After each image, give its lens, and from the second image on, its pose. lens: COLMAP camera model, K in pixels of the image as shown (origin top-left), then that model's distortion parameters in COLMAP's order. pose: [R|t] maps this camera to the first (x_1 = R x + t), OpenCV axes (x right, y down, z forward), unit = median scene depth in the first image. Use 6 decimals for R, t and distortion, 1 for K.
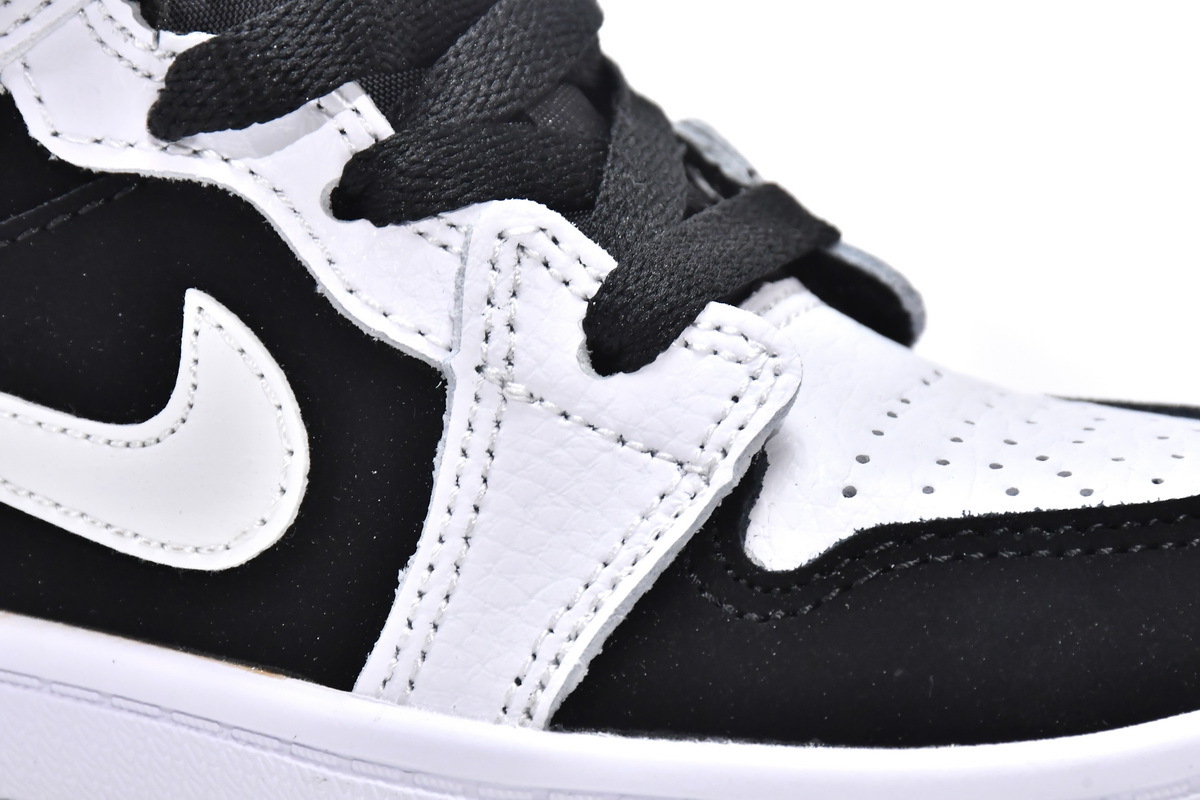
lens RADIAL K [[5191.7, 0, 600.0], [0, 5191.7, 400.0], [0, 0, 1]] dist [0.013372, 3.203383]
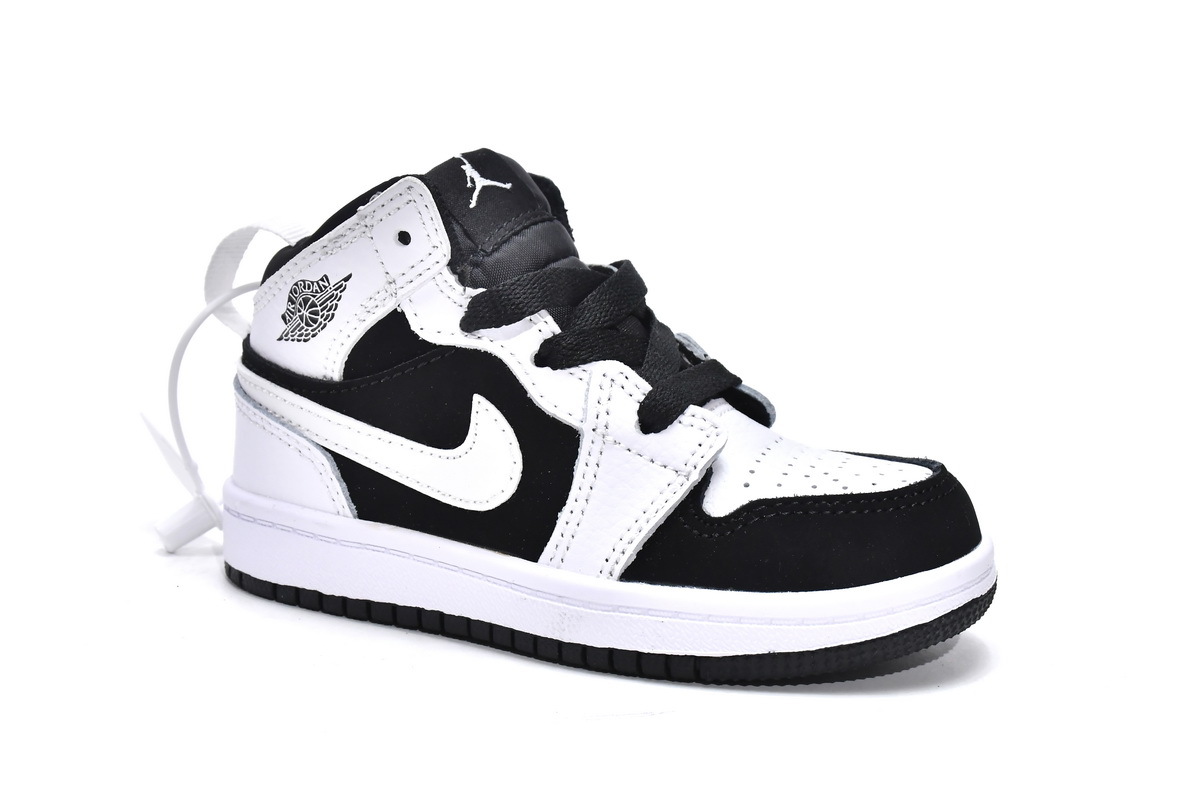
lens RADIAL K [[1754.5, 0, 600.0], [0, 1754.5, 400.0], [0, 0, 1]] dist [-0.000314, -0.003316]
pose [[0.999584, 0.025774, -0.012923, -0.010245], [-0.026257, 0.998906, -0.038704, 0.011556], [0.011911, 0.039027, 0.999167, 0.185524]]
